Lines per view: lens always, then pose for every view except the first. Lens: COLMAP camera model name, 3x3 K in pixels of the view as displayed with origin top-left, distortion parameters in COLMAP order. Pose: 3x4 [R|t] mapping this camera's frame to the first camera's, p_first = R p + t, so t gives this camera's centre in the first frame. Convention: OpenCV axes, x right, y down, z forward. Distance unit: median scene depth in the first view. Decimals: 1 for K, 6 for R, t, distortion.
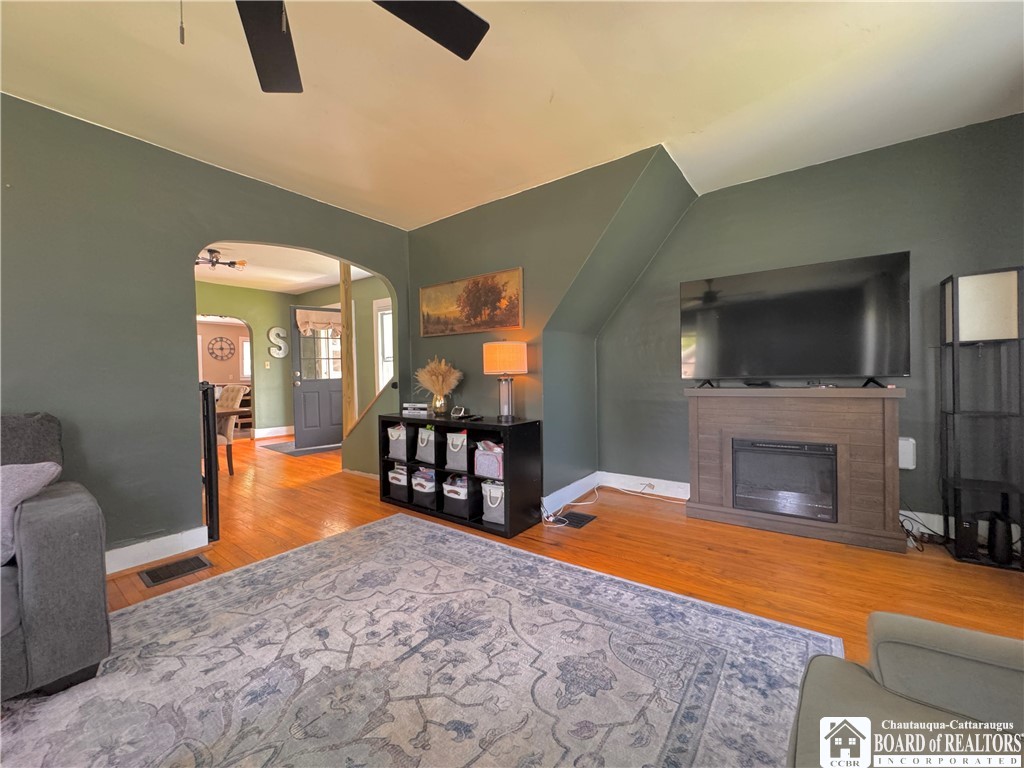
lens RADIAL K [[408.1, 0, 512.3], [0, 408.1, 384.6], [0, 0, 1]] dist [-0.004106, 0.000882]
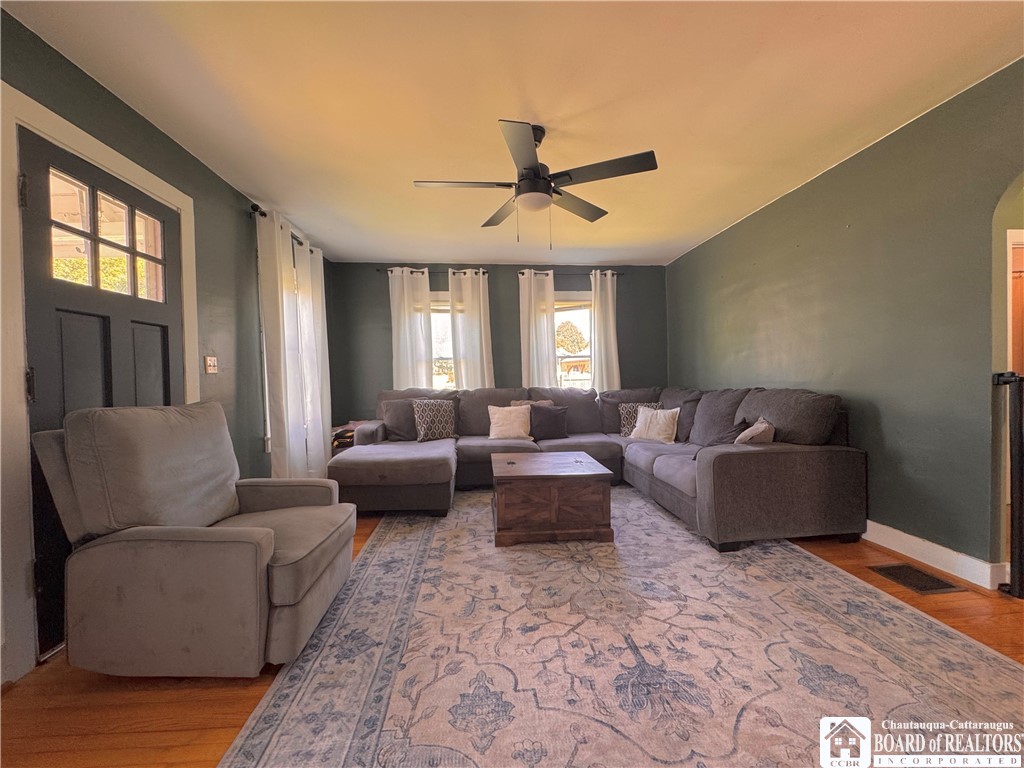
lens RADIAL K [[408.1, 0, 509.5], [0, 408.1, 381.9], [0, 0, 1]] dist [-0.004106, 0.000882]
pose [[-0.754395, 0.044982, -0.654877, 0.630430], [0.017991, 0.998691, 0.047873, -0.066499], [0.656174, 0.024333, -0.754218, 1.547591]]
